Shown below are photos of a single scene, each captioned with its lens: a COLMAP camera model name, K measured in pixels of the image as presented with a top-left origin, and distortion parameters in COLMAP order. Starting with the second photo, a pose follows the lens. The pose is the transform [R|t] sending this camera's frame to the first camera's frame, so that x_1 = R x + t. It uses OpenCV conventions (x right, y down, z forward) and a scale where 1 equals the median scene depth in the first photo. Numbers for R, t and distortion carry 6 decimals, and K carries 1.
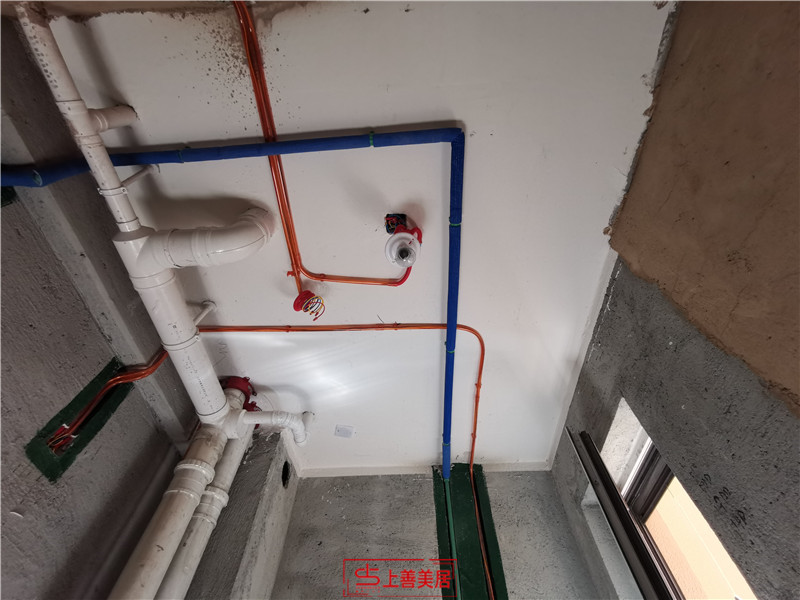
lens RADIAL K [[364.0, 0, 399.7], [0, 364.0, 299.7], [0, 0, 1]] dist [-0.008046, 0.009335]
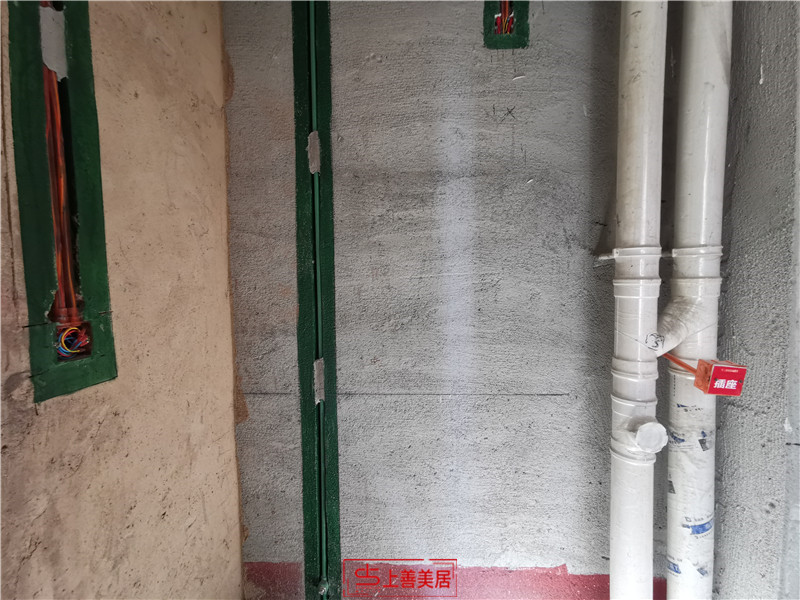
lens RADIAL K [[364.0, 0, 398.2], [0, 364.0, 298.2], [0, 0, 1]] dist [-0.008046, 0.009335]
pose [[0.009456, 0.053400, -0.998528, 0.197904], [0.853979, 0.519071, 0.035846, 0.322368], [0.520222, -0.853061, -0.040694, 0.060564]]
